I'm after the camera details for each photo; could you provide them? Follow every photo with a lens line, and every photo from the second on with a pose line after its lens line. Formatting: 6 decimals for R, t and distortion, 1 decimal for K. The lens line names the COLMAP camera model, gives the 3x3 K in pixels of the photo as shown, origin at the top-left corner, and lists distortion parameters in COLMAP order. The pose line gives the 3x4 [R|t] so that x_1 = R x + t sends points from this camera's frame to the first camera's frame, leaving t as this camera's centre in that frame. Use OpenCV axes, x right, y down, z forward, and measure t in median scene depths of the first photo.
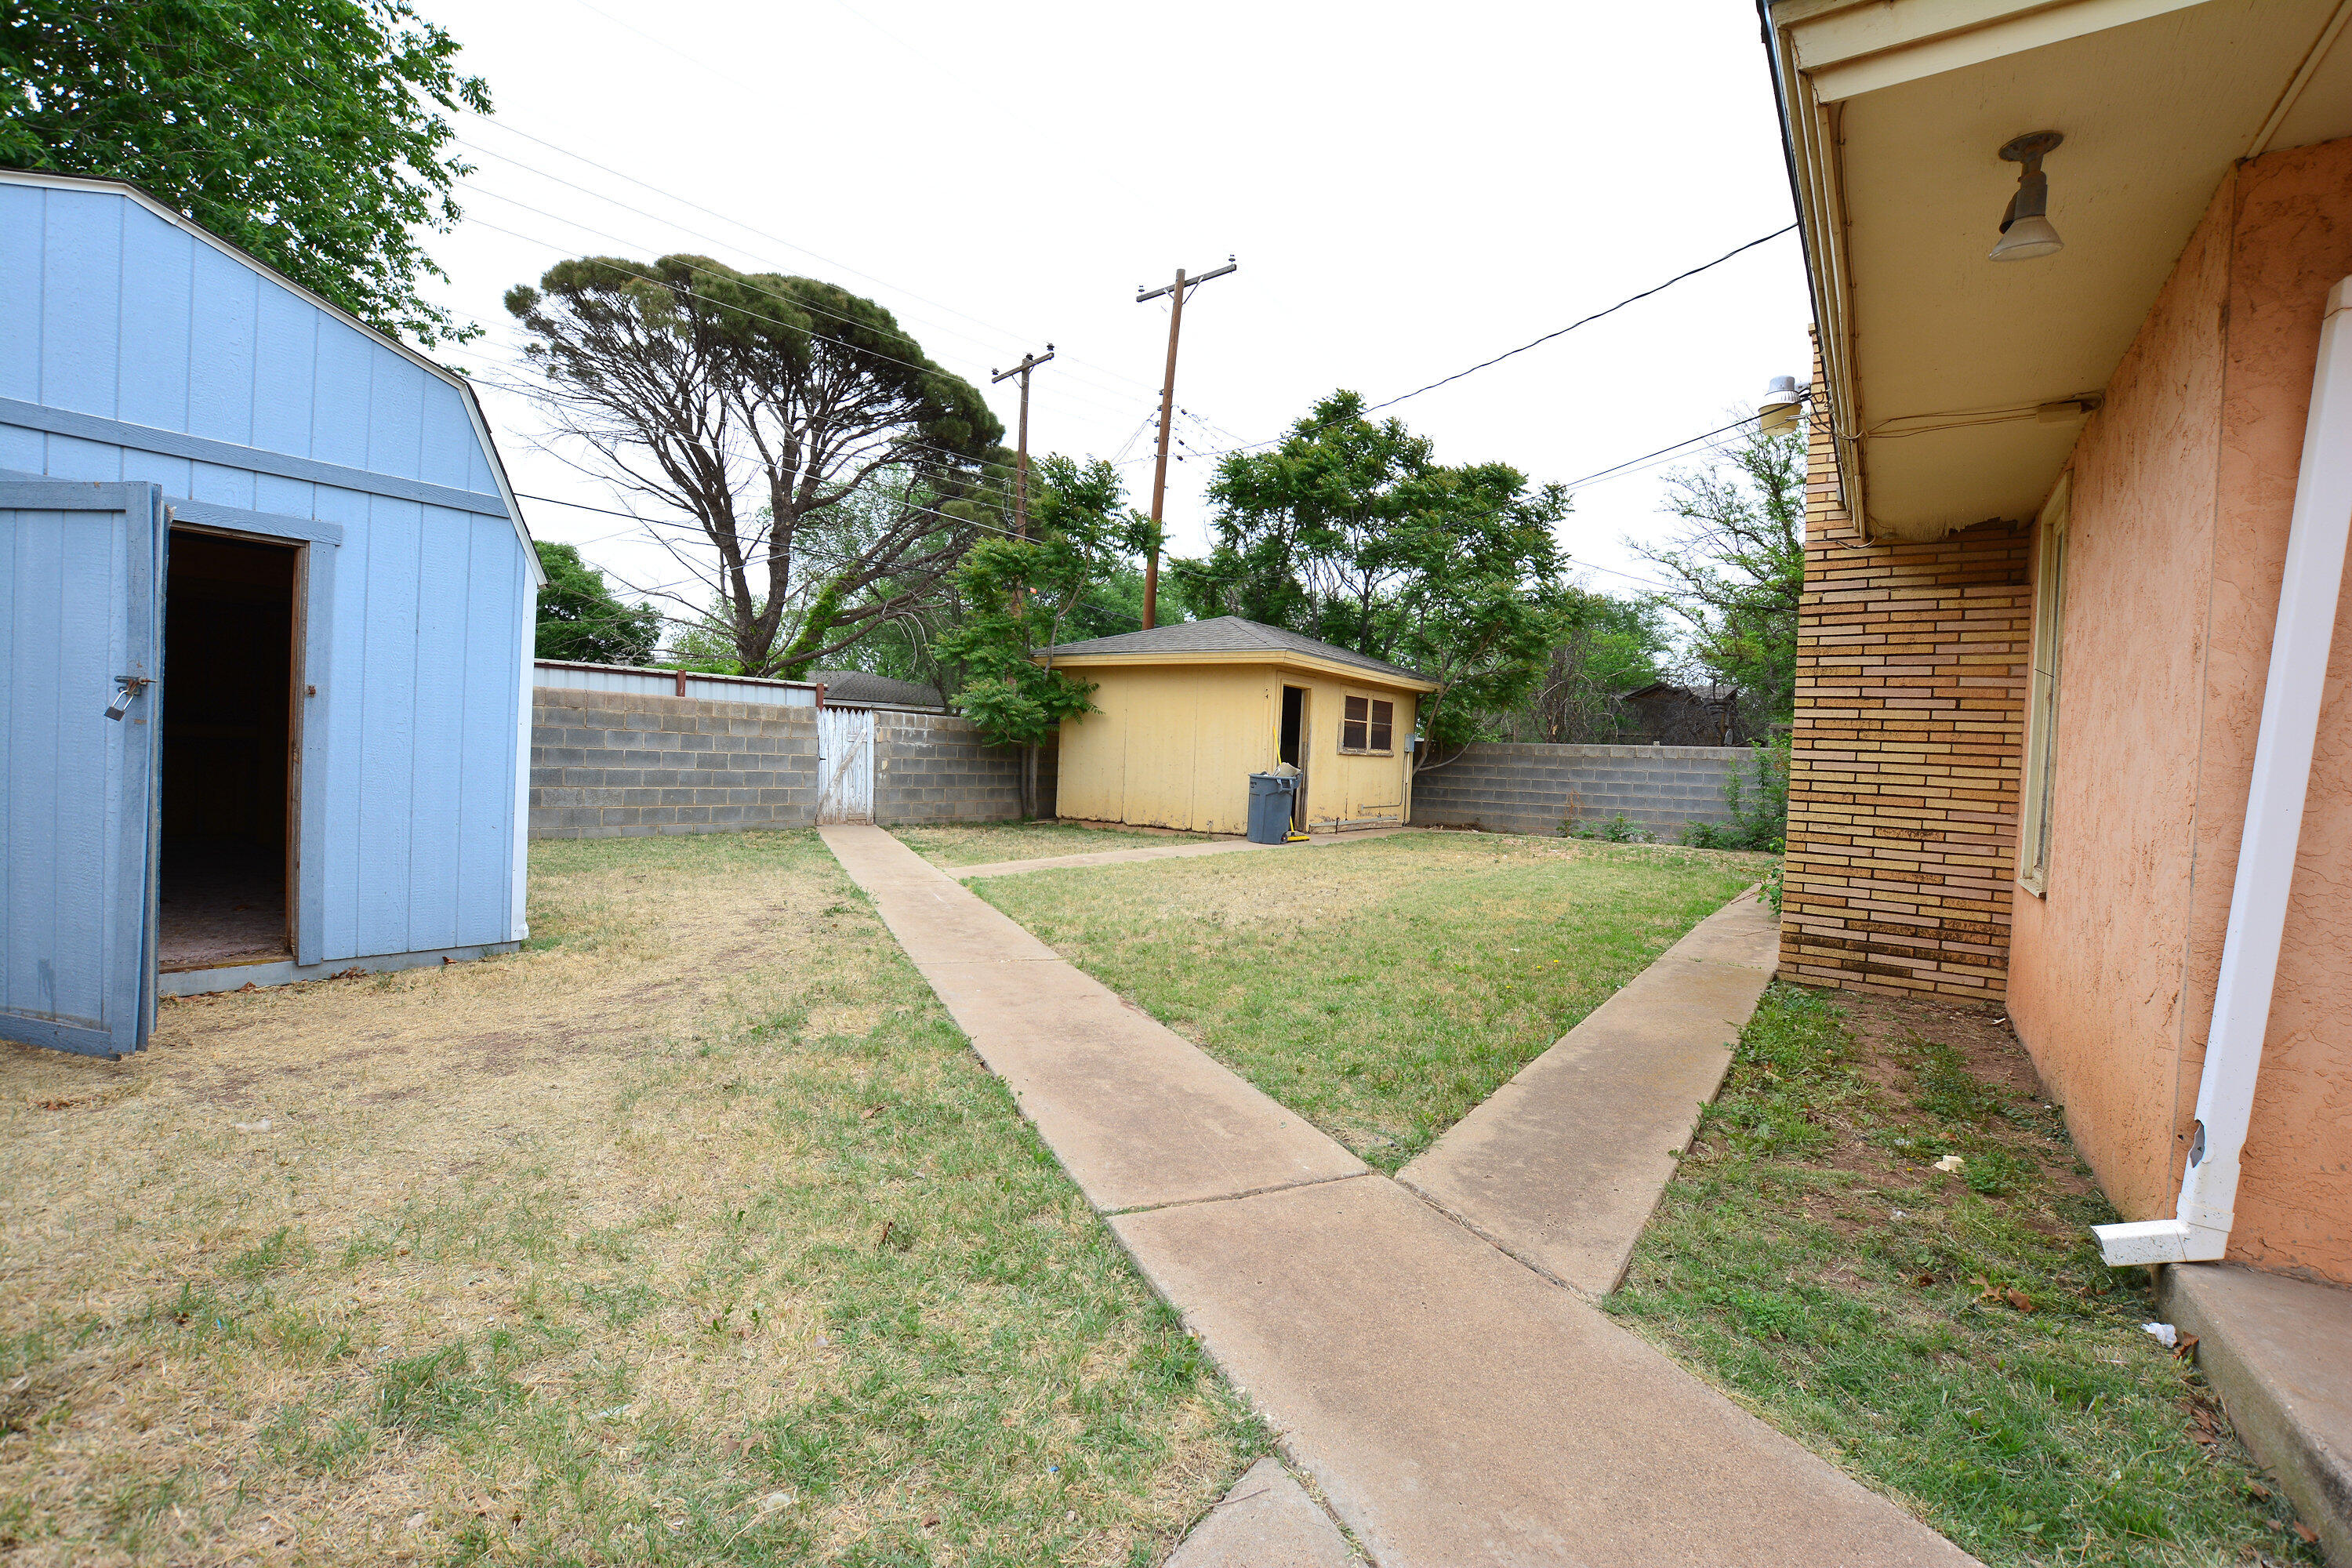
lens RADIAL K [[1044.6, 0, 1191.0], [0, 1044.6, 789.4], [0, 0, 1]] dist [-0.025052, -0.000464]
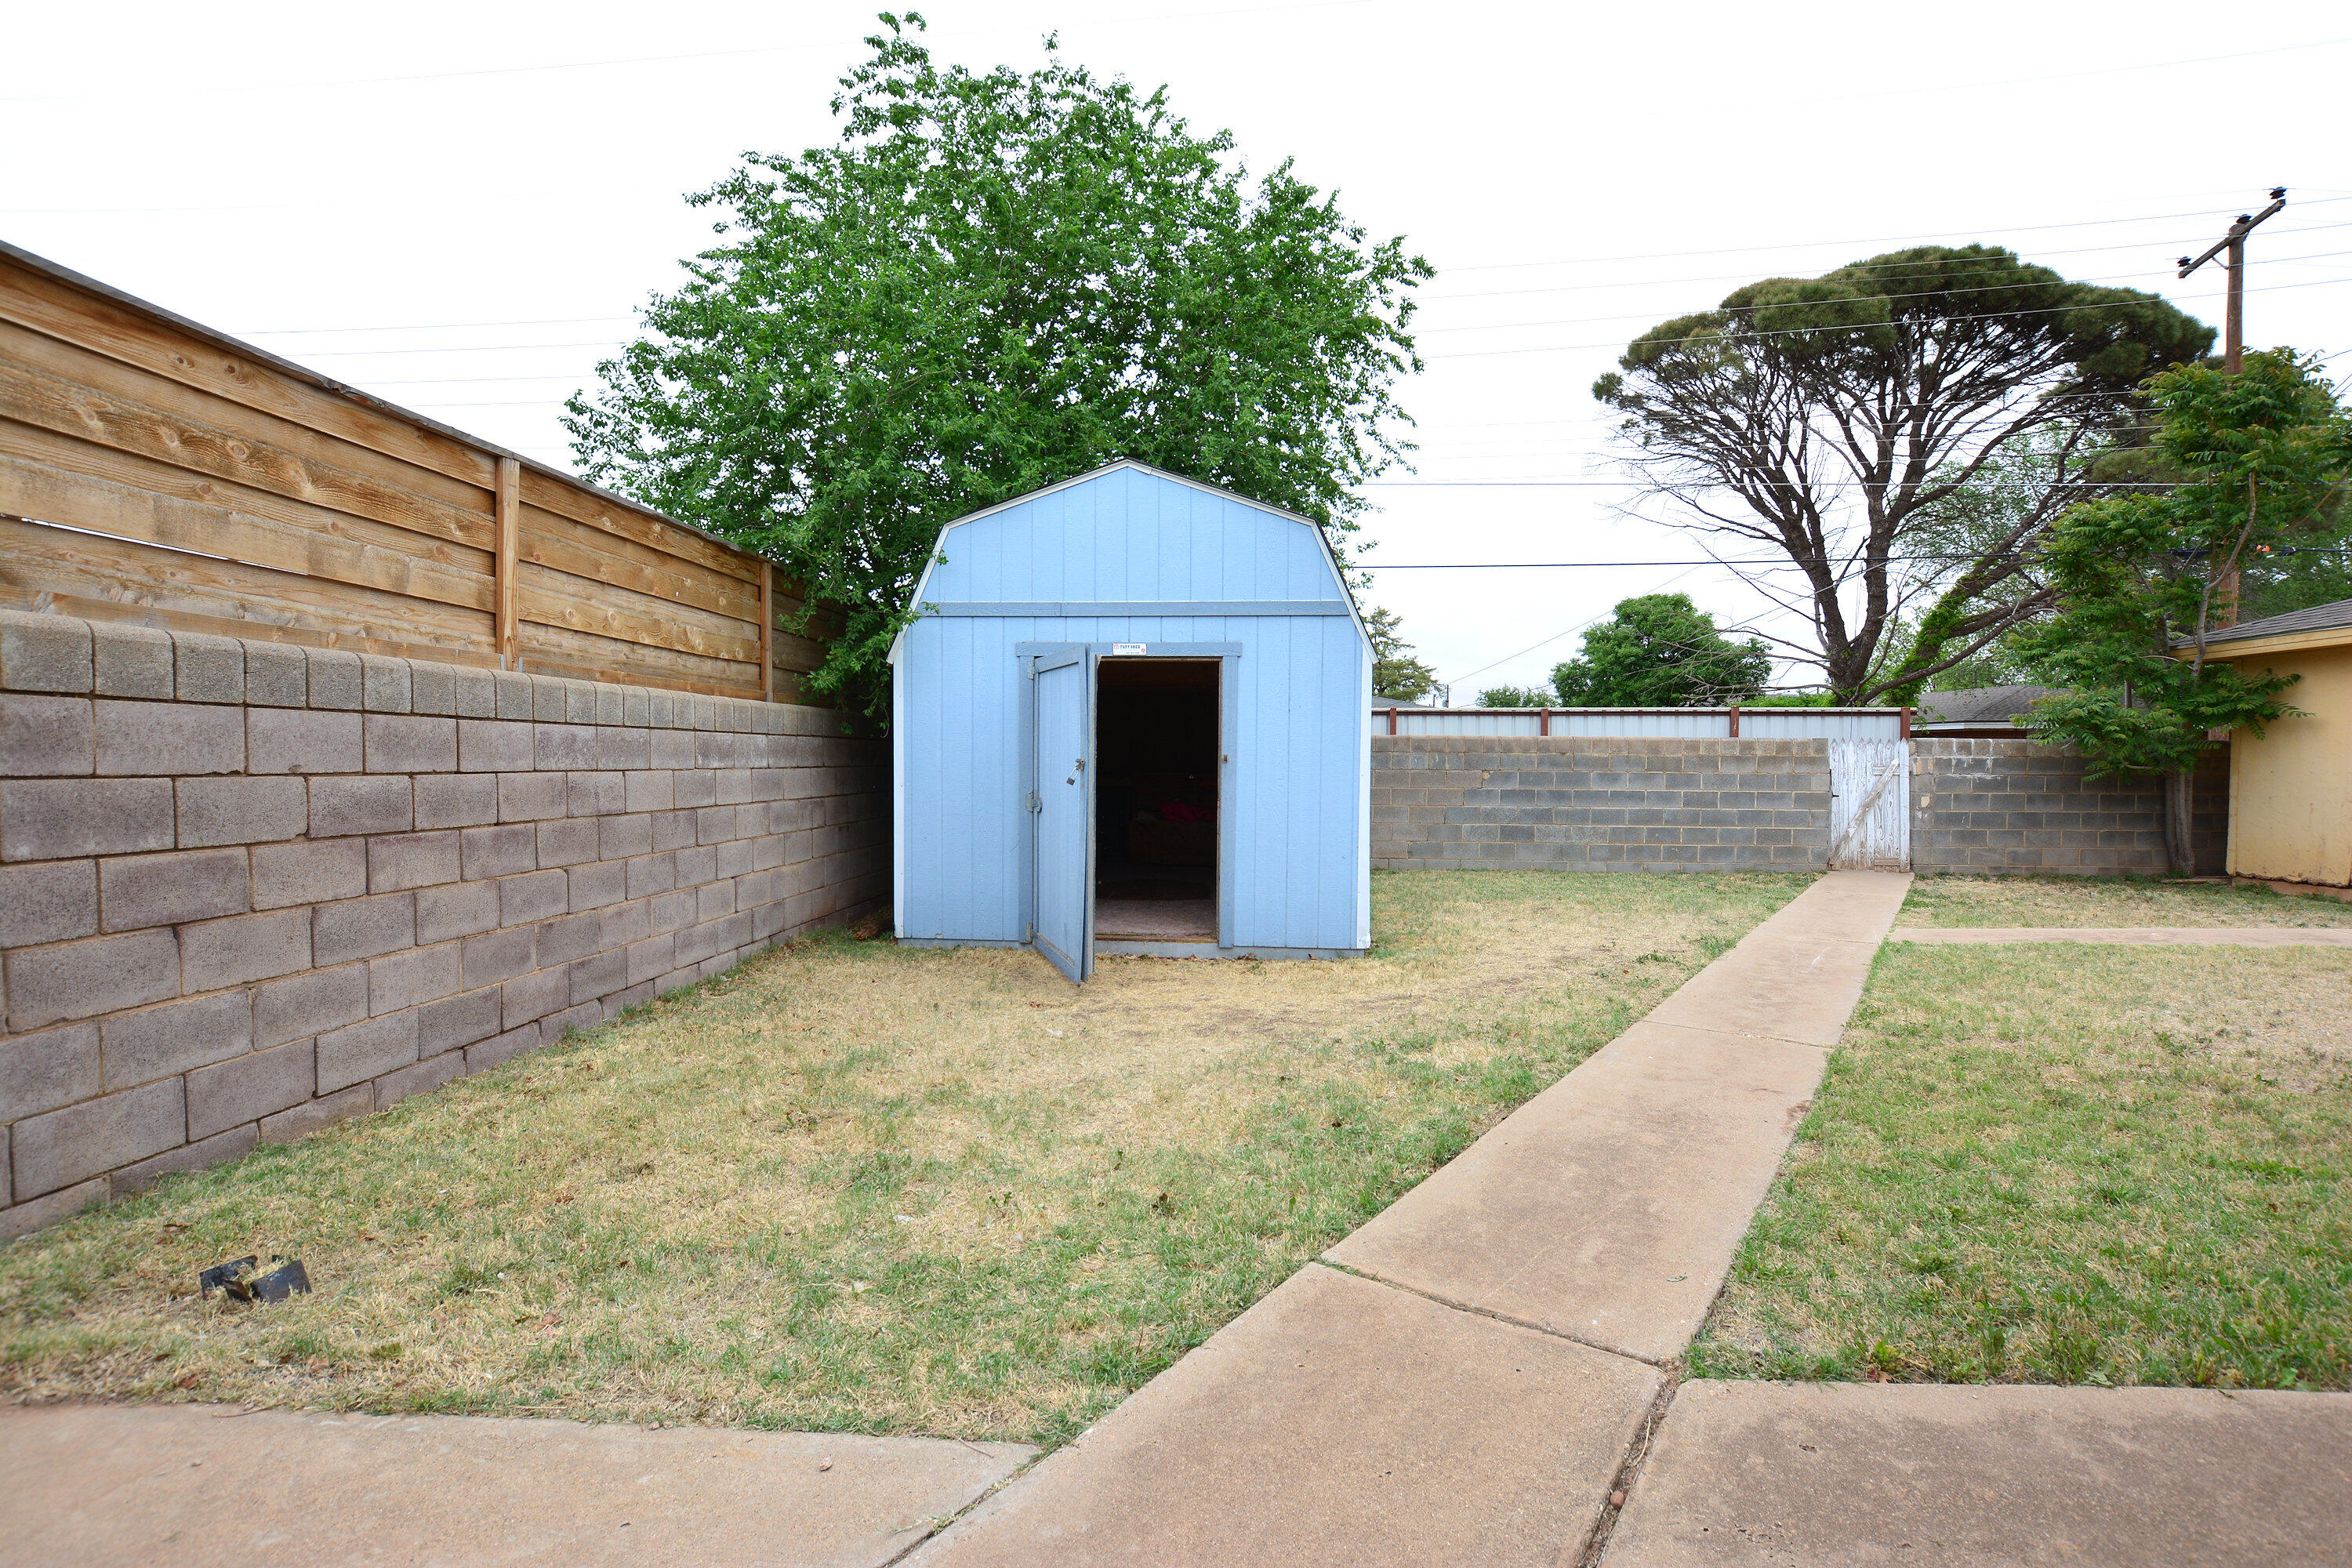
lens RADIAL K [[1042.6, 0, 1173.4], [0, 1042.6, 793.8], [0, 0, 1]] dist [-0.021171, 0.000774]
pose [[0.500794, -0.014895, -0.865438, 0.117559], [-0.011482, 0.999650, -0.023849, -0.002985], [0.865490, 0.021881, 0.500448, 0.059150]]
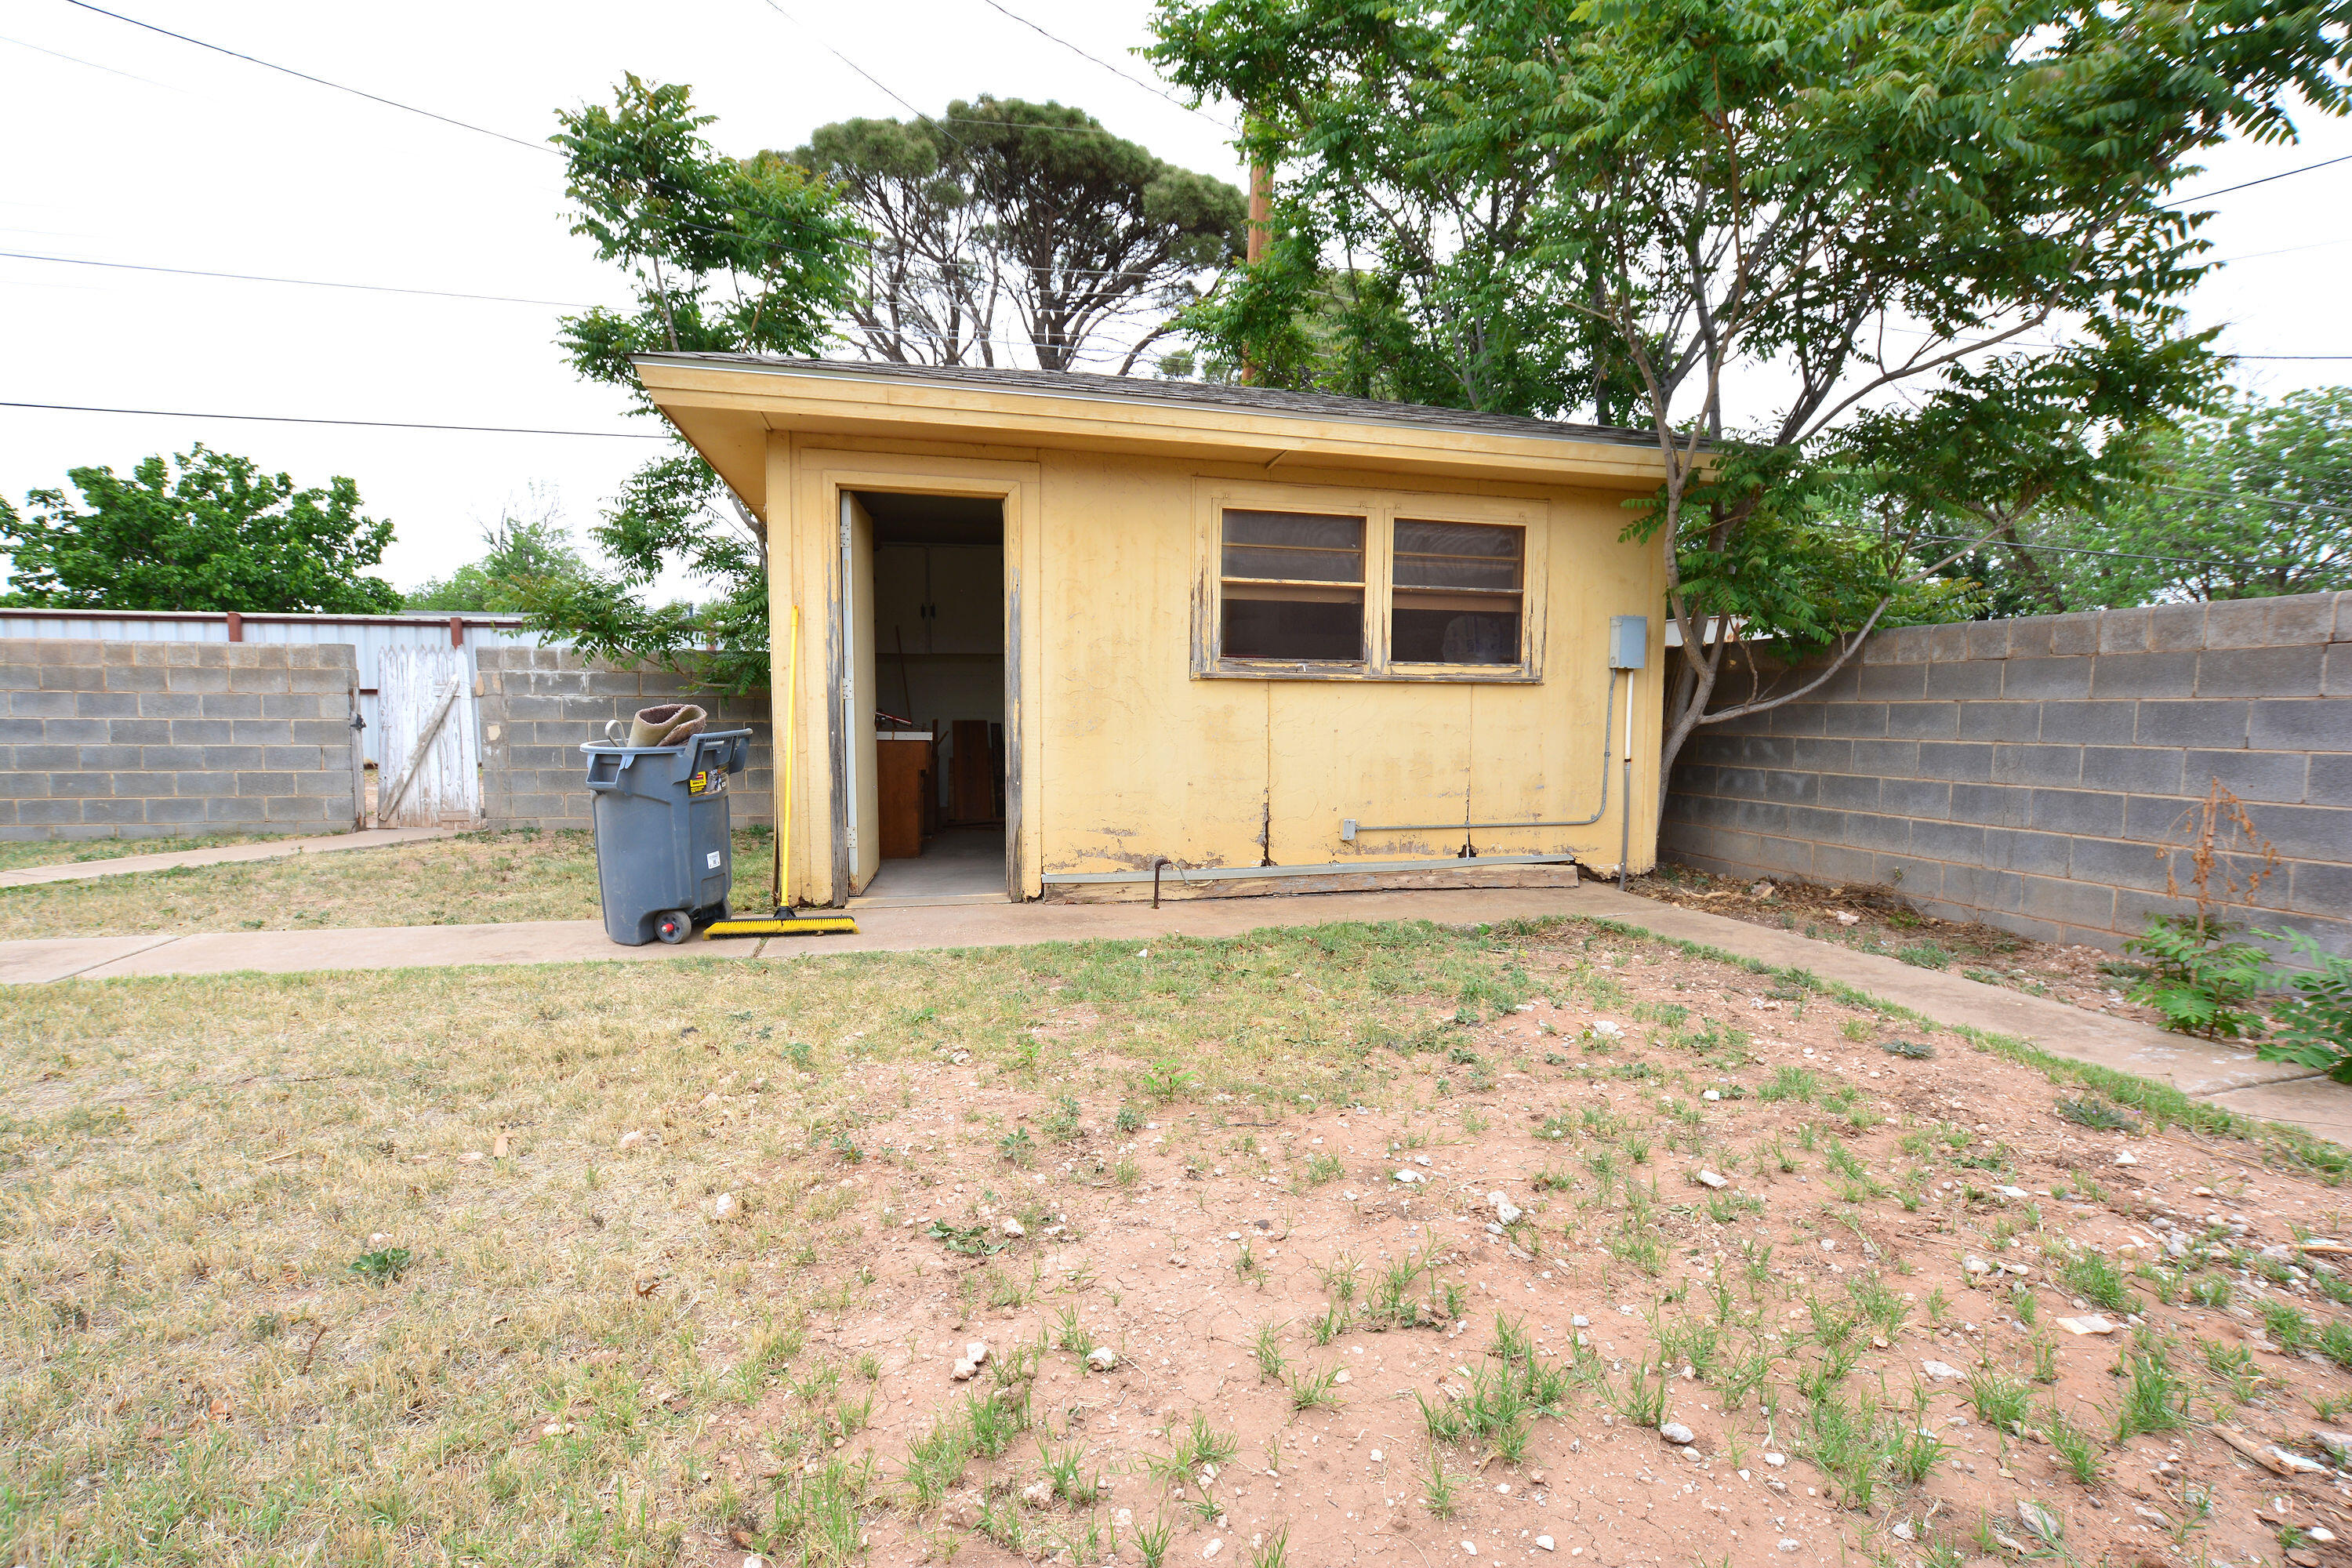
lens RADIAL K [[1060.3, 0, 1176.0], [0, 1060.3, 784.0], [0, 0, 1]] dist [-0.038660, 0.007437]
pose [[0.745641, 0.014423, -0.666191, 0.402514], [-0.000063, 0.999767, 0.021575, -0.006439], [0.666347, -0.016046, 0.745469, 0.784483]]
